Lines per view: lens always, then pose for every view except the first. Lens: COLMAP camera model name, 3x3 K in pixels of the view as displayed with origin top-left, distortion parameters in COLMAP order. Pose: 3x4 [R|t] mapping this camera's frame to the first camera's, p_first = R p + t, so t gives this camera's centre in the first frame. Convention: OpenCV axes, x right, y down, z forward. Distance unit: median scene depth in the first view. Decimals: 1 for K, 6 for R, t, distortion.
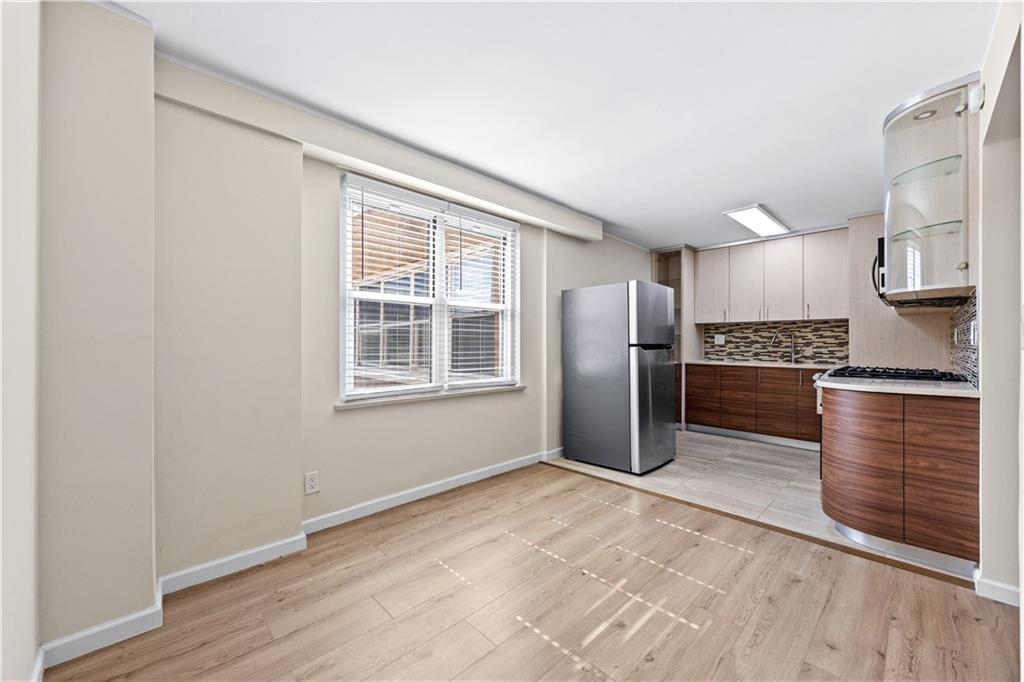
lens RADIAL K [[393.6, 0, 512.0], [0, 393.6, 341.0], [0, 0, 1]] dist [-0.000541, -0.000072]
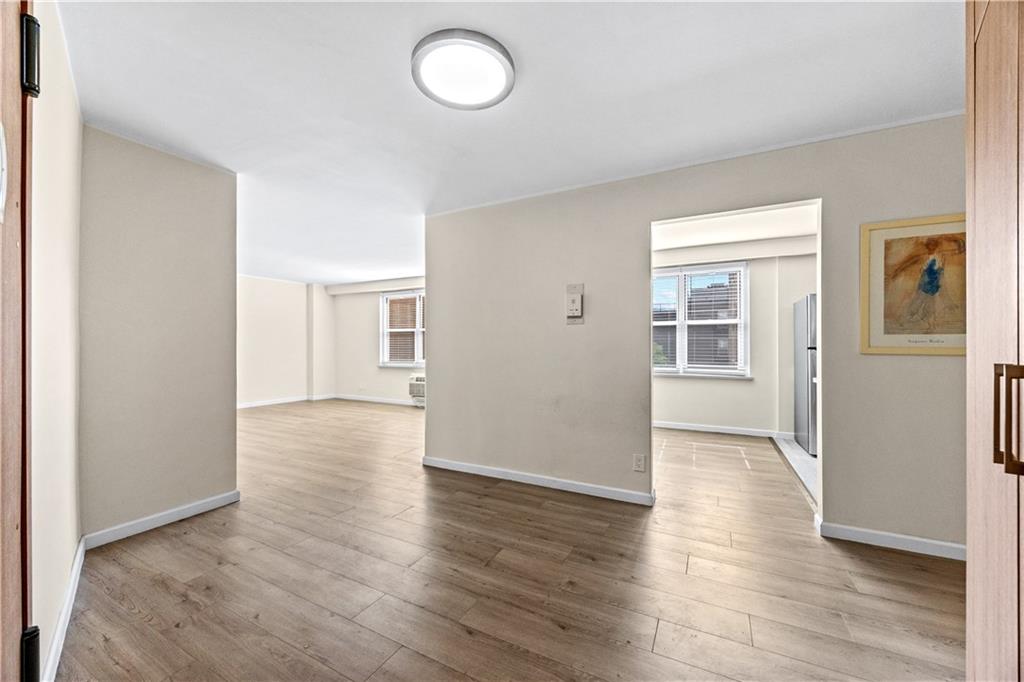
lens RADIAL K [[393.6, 0, 512.0], [0, 393.6, 341.0], [0, 0, 1]] dist [-0.000541, -0.000072]
pose [[0.322350, -0.001680, -0.946619, 0.868250], [-0.000438, 0.999998, -0.001924, -0.008714], [0.946621, 0.001034, 0.322348, -0.197032]]
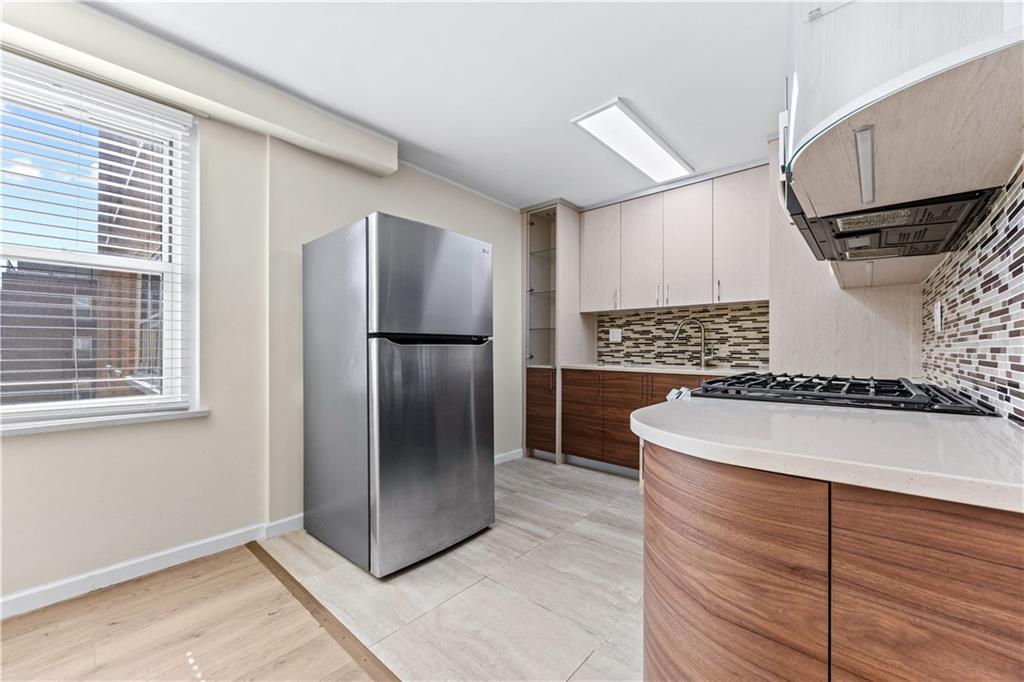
lens RADIAL K [[399.0, 0, 512.3], [0, 399.0, 344.7], [0, 0, 1]] dist [-0.001165, 0.000030]
pose [[0.997420, 0.000751, 0.071787, 0.341555], [-0.000615, 0.999998, -0.001912, 0.018367], [-0.071788, 0.001863, 0.997418, 0.334057]]
